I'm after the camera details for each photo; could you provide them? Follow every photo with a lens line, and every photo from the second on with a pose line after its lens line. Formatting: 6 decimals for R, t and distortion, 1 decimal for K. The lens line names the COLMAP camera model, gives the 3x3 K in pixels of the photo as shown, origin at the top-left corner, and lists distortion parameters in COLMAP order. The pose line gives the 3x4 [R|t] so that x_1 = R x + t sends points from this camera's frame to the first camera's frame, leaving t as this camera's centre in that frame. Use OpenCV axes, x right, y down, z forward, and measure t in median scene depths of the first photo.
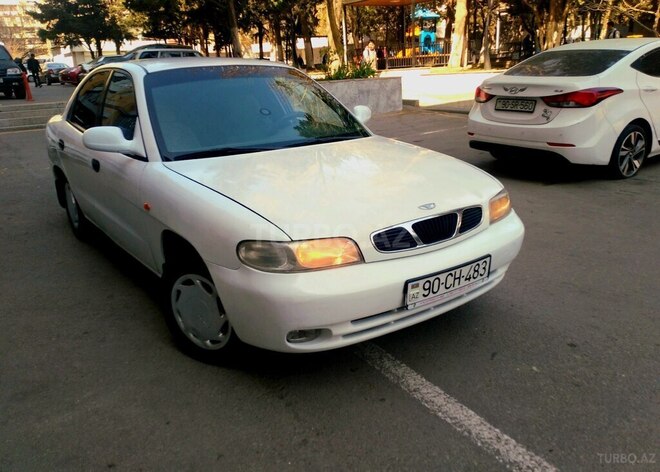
lens RADIAL K [[545.2, 0, 352.4], [0, 545.2, 245.7], [0, 0, 1]] dist [0.068203, -0.013015]
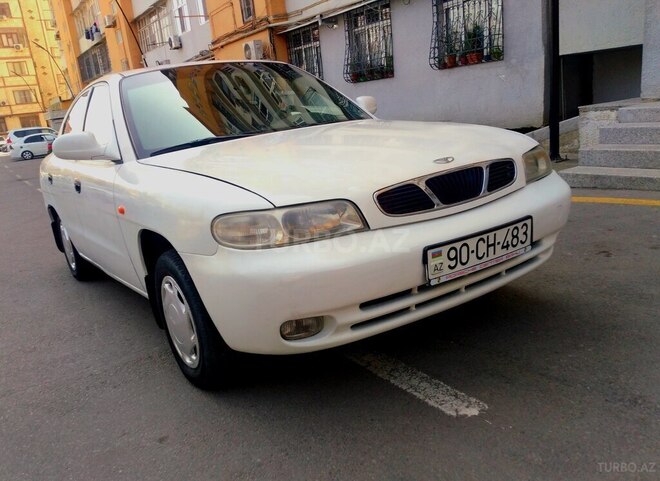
lens RADIAL K [[567.8, 0, 342.2], [0, 567.8, 257.6], [0, 0, 1]] dist [0.049529, -0.044323]
pose [[0.992543, -0.095588, -0.075644, 0.035793], [0.089676, 0.992909, -0.078041, 0.113425], [0.082567, 0.070676, 0.994076, 0.153412]]
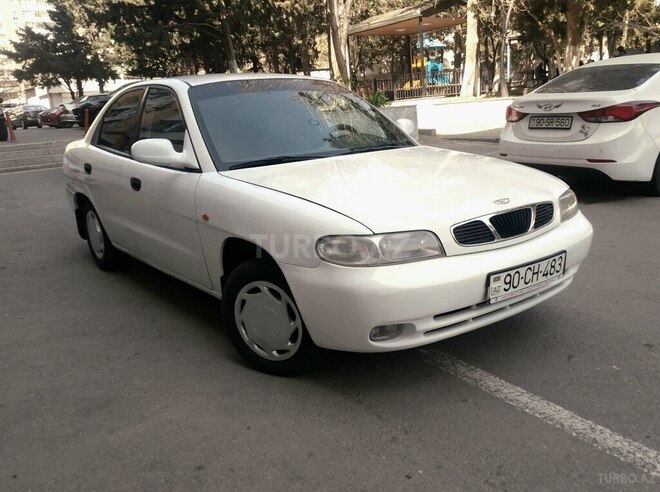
lens RADIAL K [[595.9, 0, 369.9], [0, 595.9, 268.3], [0, 0, 1]] dist [0.060976, 0.000000]
pose [[0.999217, -0.030703, 0.024942, -0.121526], [0.031834, 0.998421, -0.046292, 0.084415], [-0.023481, 0.047050, 0.998617, -0.058518]]
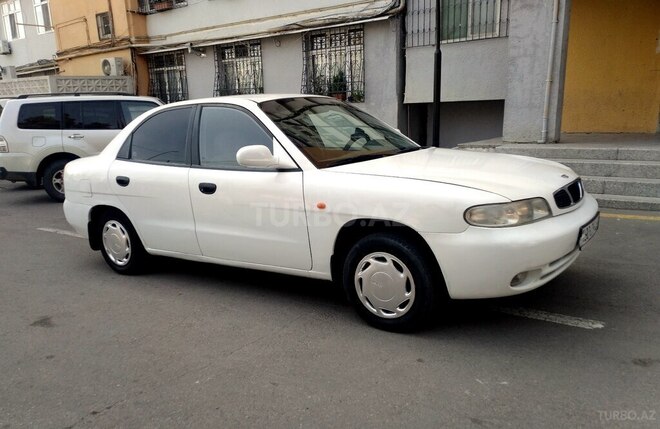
lens RADIAL K [[510.1, 0, 339.5], [0, 510.1, 245.3], [0, 0, 1]] dist [0.071895, -0.072022]
pose [[0.953188, -0.107162, 0.282752, -0.697561], [0.134042, 0.987945, -0.077441, 0.107058], [-0.271044, 0.111716, 0.956062, -0.022159]]
